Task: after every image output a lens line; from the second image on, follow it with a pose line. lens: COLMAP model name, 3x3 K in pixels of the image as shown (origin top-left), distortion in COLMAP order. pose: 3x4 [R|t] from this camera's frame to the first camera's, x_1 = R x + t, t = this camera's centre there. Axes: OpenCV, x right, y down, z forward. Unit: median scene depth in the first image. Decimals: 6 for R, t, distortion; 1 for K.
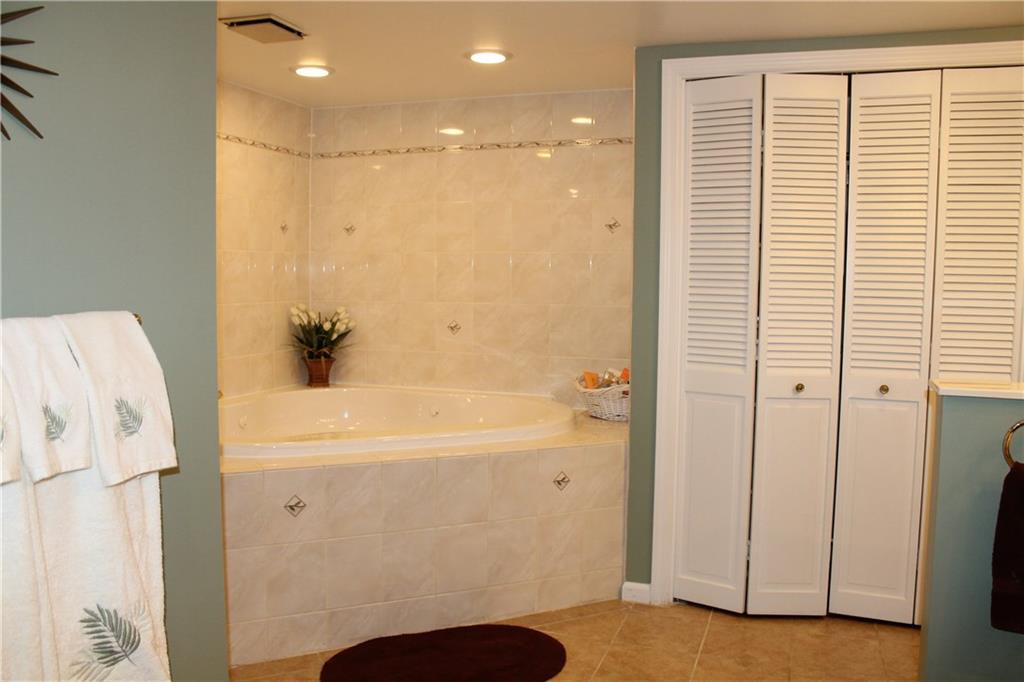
lens RADIAL K [[869.7, 0, 512.0], [0, 869.7, 341.0], [0, 0, 1]] dist [-0.171706, 0.162055]
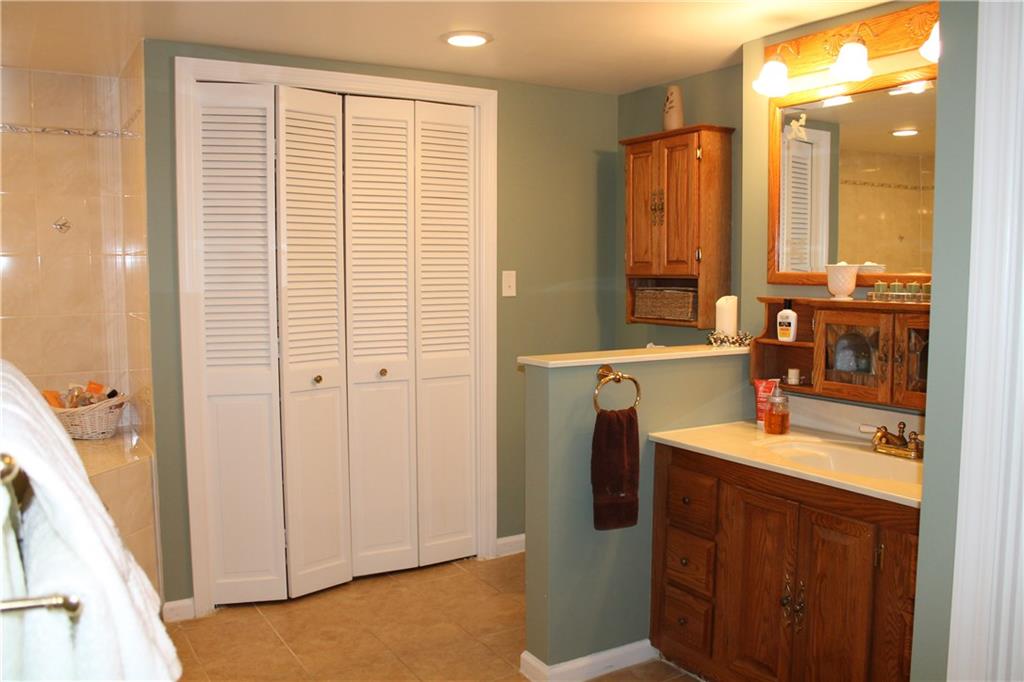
lens RADIAL K [[869.7, 0, 512.0], [0, 869.7, 341.0], [0, 0, 1]] dist [-0.171706, 0.162055]
pose [[0.629227, -0.078467, 0.773250, -0.350915], [0.069974, 0.996570, 0.044187, -0.024891], [-0.774065, 0.026304, 0.632560, 0.114008]]
